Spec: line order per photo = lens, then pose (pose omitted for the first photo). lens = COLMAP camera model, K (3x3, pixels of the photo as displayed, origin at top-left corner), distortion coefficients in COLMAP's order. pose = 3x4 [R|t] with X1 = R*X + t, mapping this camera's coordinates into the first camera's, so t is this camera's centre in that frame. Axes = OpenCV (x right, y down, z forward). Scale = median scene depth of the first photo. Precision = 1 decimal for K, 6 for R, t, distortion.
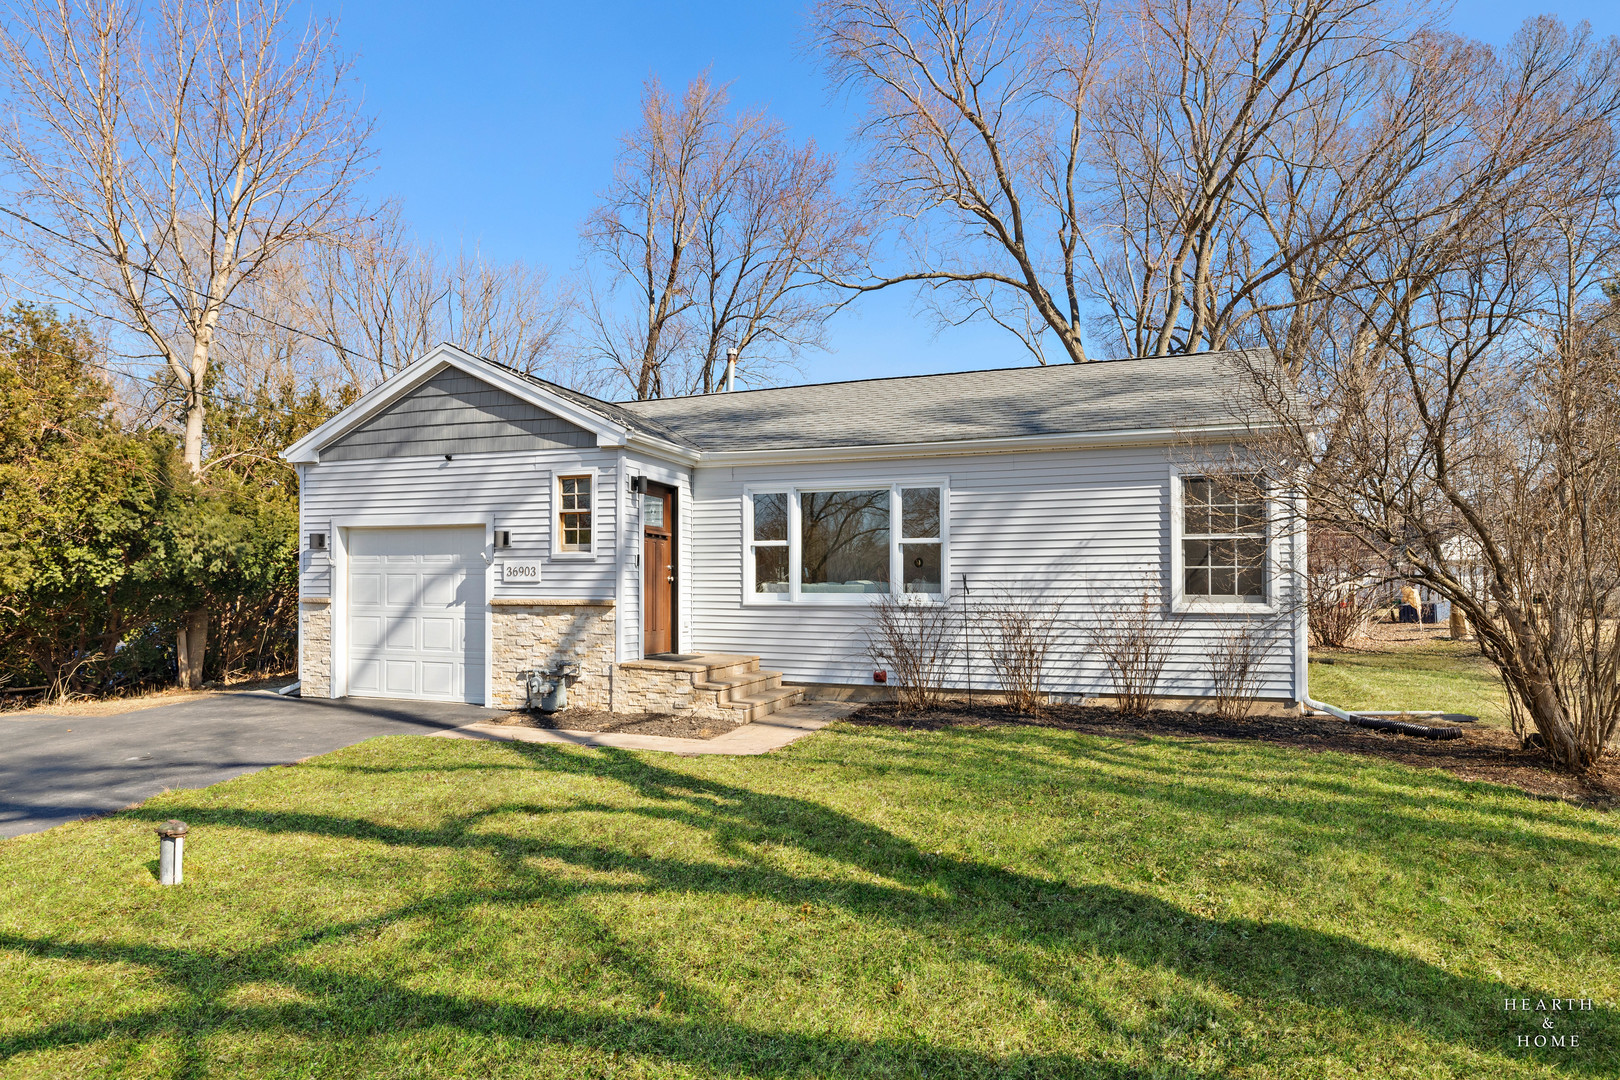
lens RADIAL K [[927.9, 0, 808.3], [0, 927.9, 546.2], [0, 0, 1]] dist [0.000265, 0.000004]
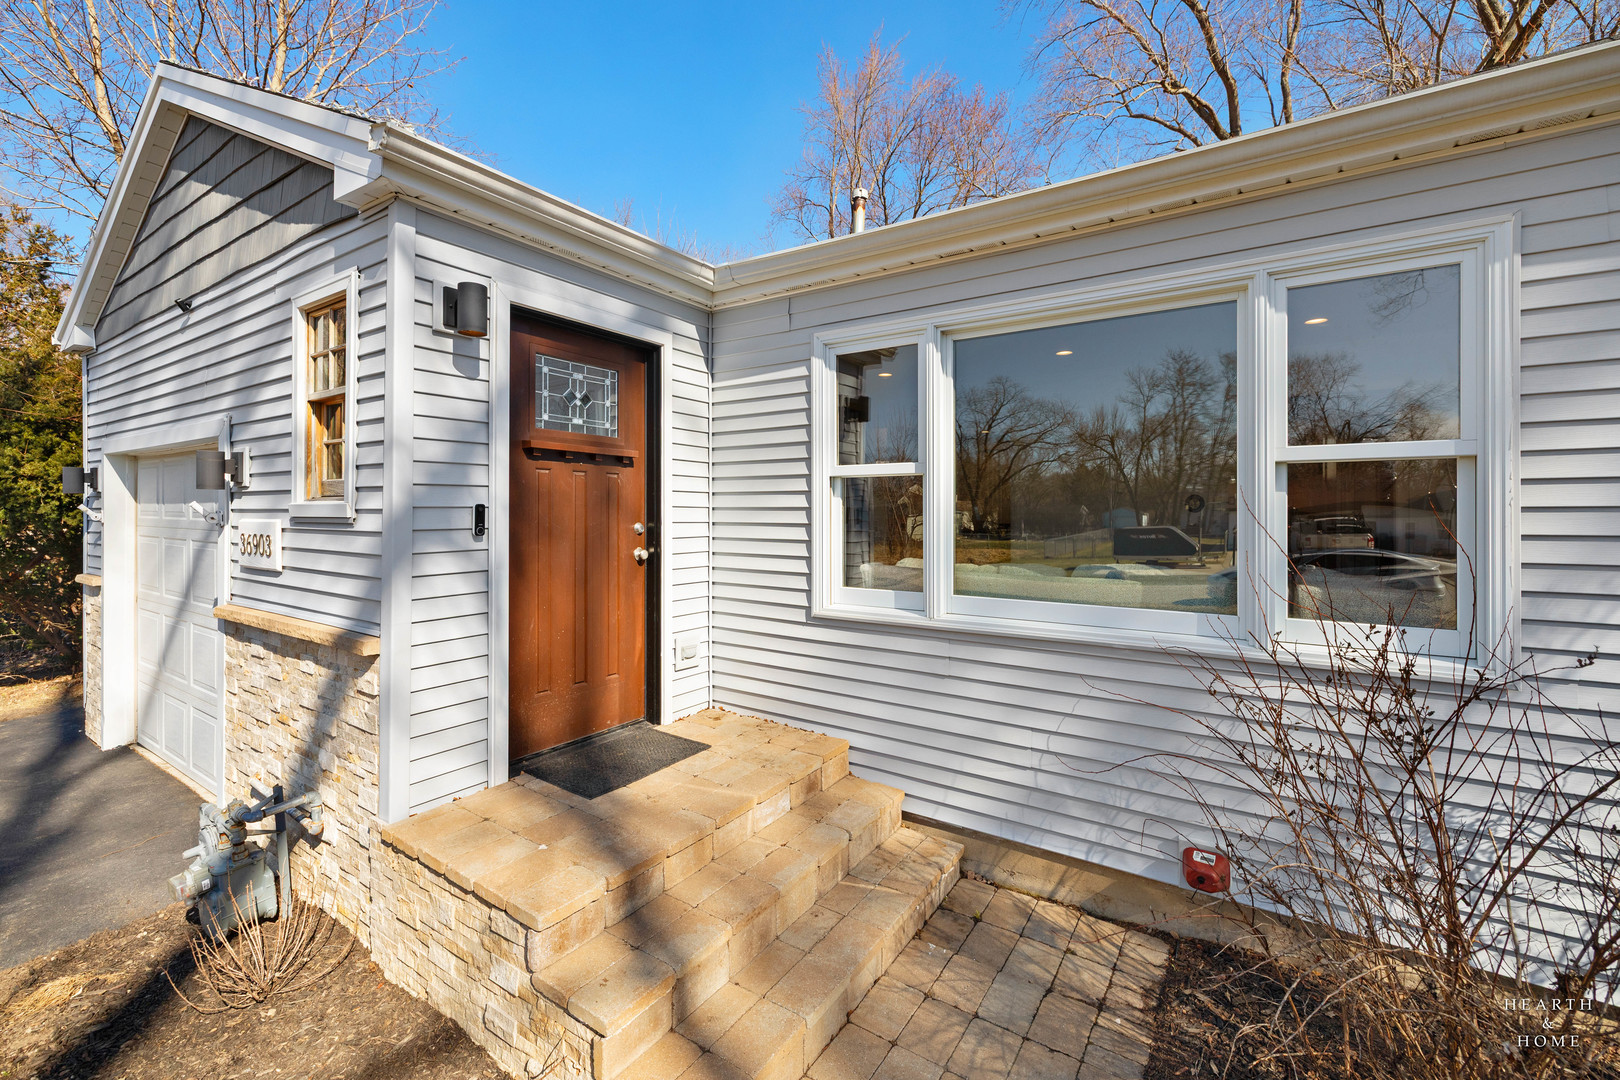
lens RADIAL K [[689.1, 0, 743.2], [0, 689.1, 497.5], [0, 0, 1]] dist [-0.005017, -0.000034]
pose [[0.944504, -0.005757, -0.328450, 0.004452], [0.014445, 0.999607, 0.024019, 0.001171], [0.328182, -0.027430, 0.944216, 0.693344]]
